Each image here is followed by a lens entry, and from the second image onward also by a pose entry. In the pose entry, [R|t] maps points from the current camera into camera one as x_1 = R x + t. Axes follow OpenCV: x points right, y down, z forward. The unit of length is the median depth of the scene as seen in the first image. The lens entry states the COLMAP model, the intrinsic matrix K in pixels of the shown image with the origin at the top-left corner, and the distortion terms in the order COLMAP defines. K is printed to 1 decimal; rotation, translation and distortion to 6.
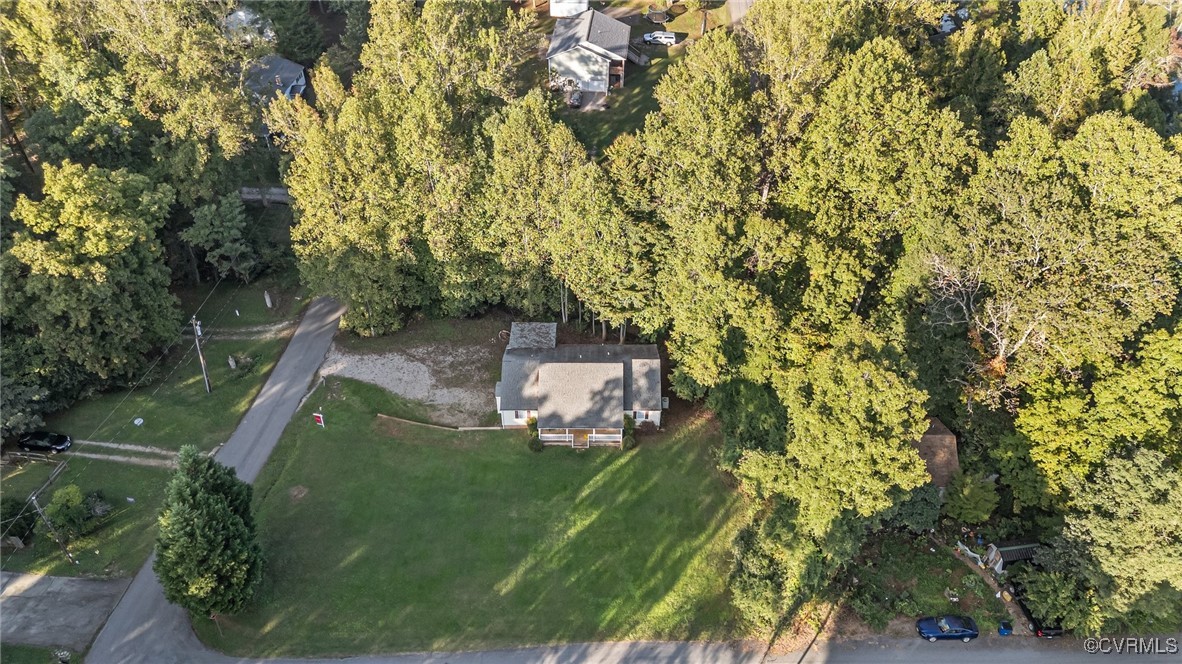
lens RADIAL K [[879.7, 0, 597.4], [0, 879.7, 332.3], [0, 0, 1]] dist [0.060541, -0.056637]
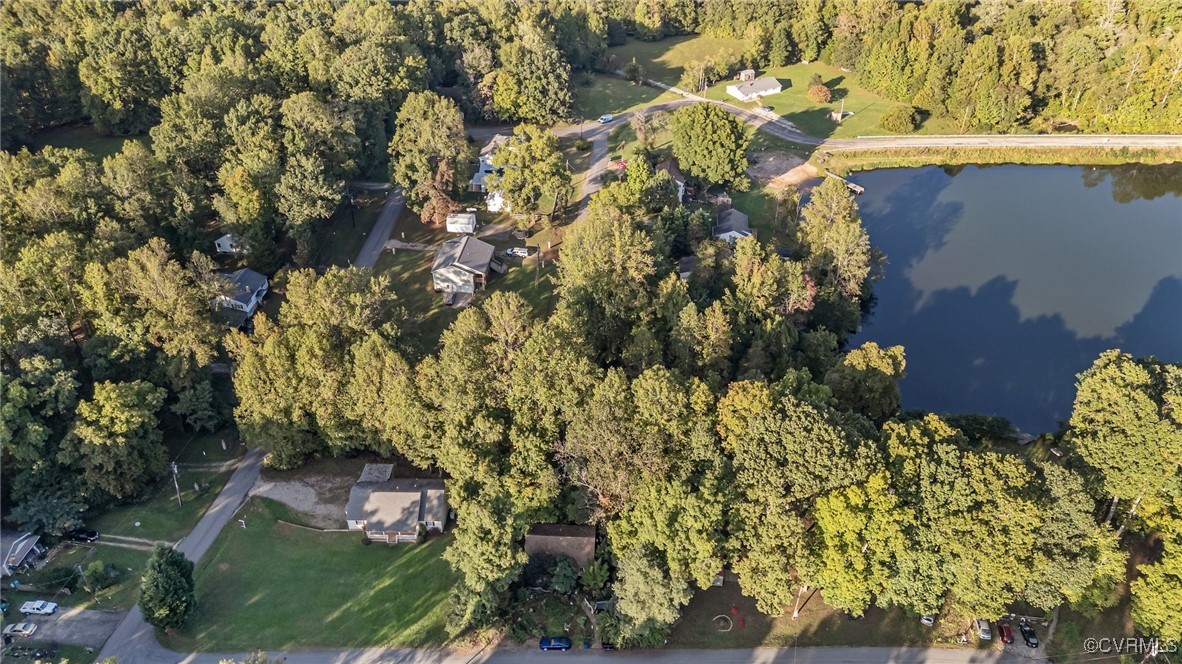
lens RADIAL K [[879.7, 0, 596.1], [0, 879.7, 334.2], [0, 0, 1]] dist [0.060541, -0.056637]
pose [[0.999685, 0.011288, -0.022435, 0.406385], [-0.013298, 0.995708, -0.091585, -0.118768], [0.021305, 0.091855, 0.995544, -0.733345]]
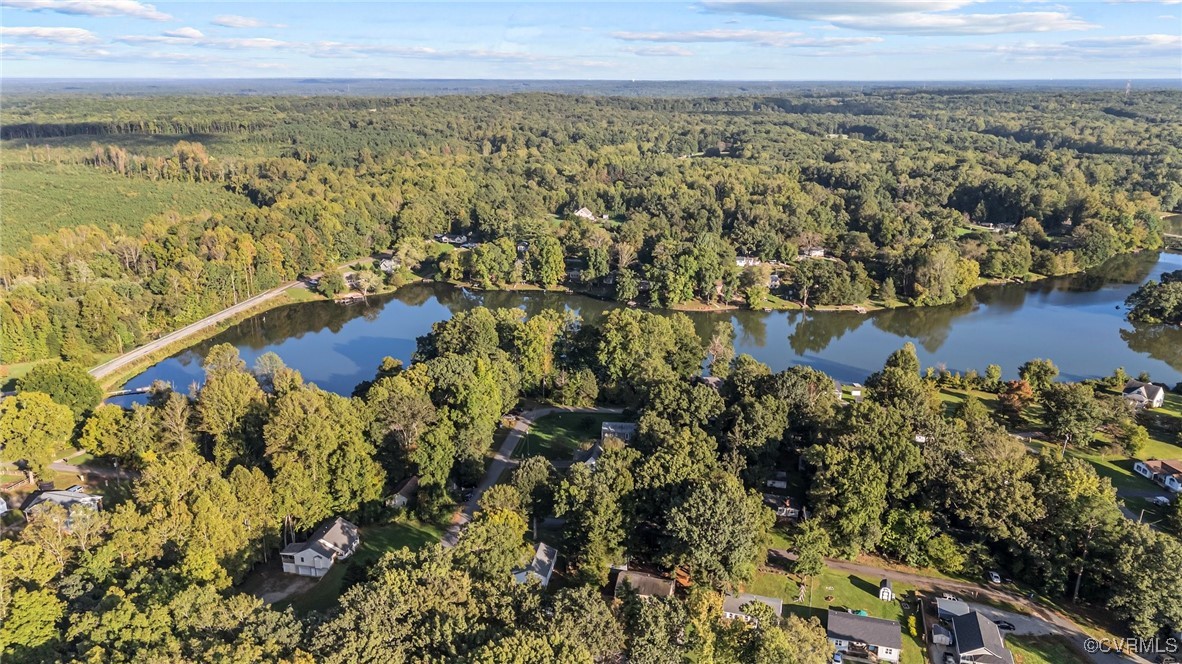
lens RADIAL K [[879.7, 0, 596.5], [0, 879.7, 334.9], [0, 0, 1]] dist [0.060541, -0.056637]
pose [[0.181573, -0.281462, 0.942237, -2.110725], [0.659825, 0.745327, 0.095491, -0.119211], [-0.729152, 0.604373, 0.321047, -0.713748]]
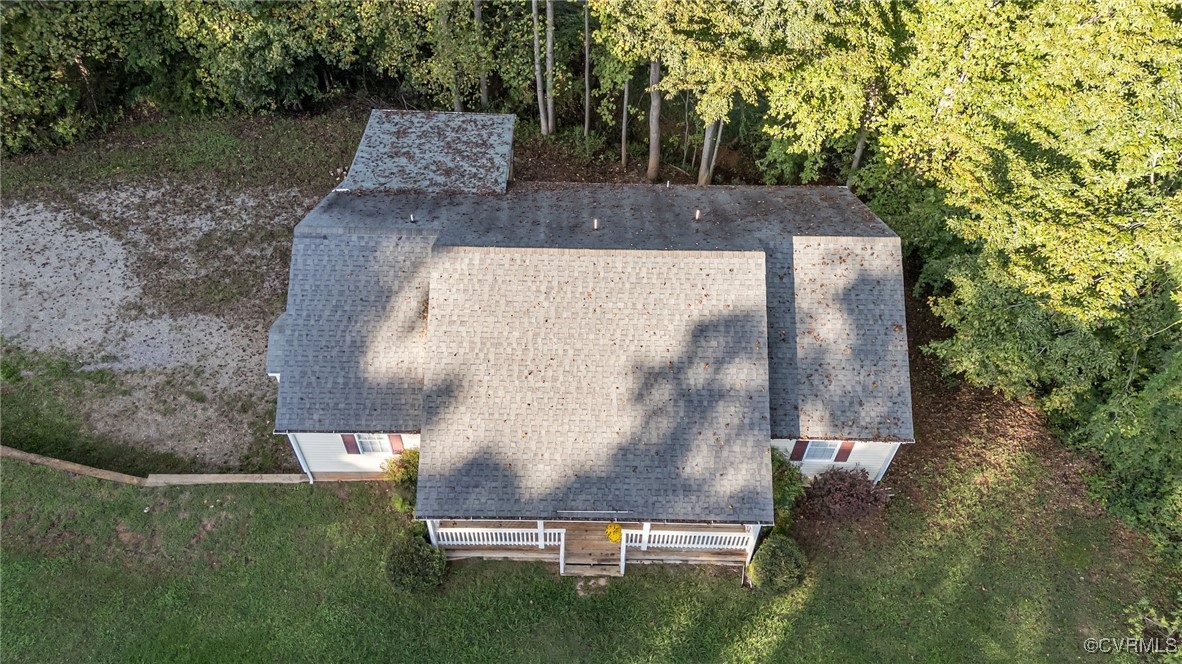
lens RADIAL K [[879.7, 0, 594.7], [0, 879.7, 326.5], [0, 0, 1]] dist [0.060541, -0.056637]
pose [[0.999918, 0.012614, 0.002037, -0.019077], [-0.012776, 0.989251, 0.145666, 0.019859], [-0.000178, -0.145680, 0.989332, 0.741426]]
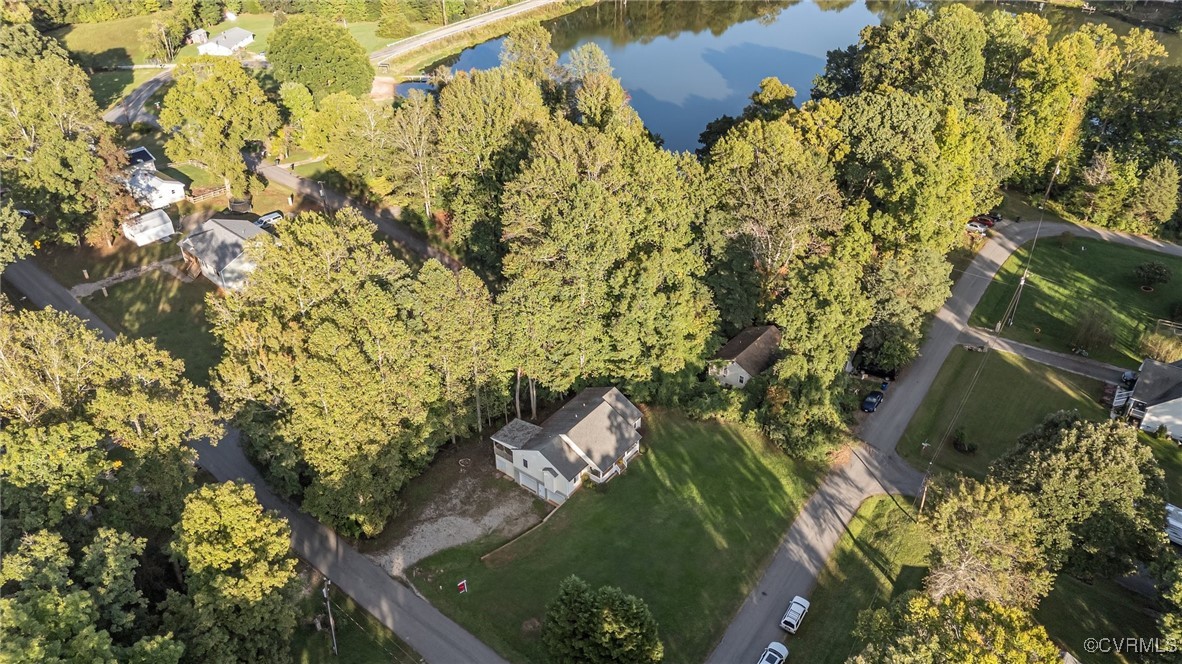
lens RADIAL K [[879.7, 0, 590.2], [0, 879.7, 337.6], [0, 0, 1]] dist [0.060541, -0.056637]
pose [[0.599523, -0.449609, 0.662136, -0.802100], [0.537865, 0.838967, 0.082679, -0.162097], [-0.592684, 0.306572, 0.744808, 0.010538]]
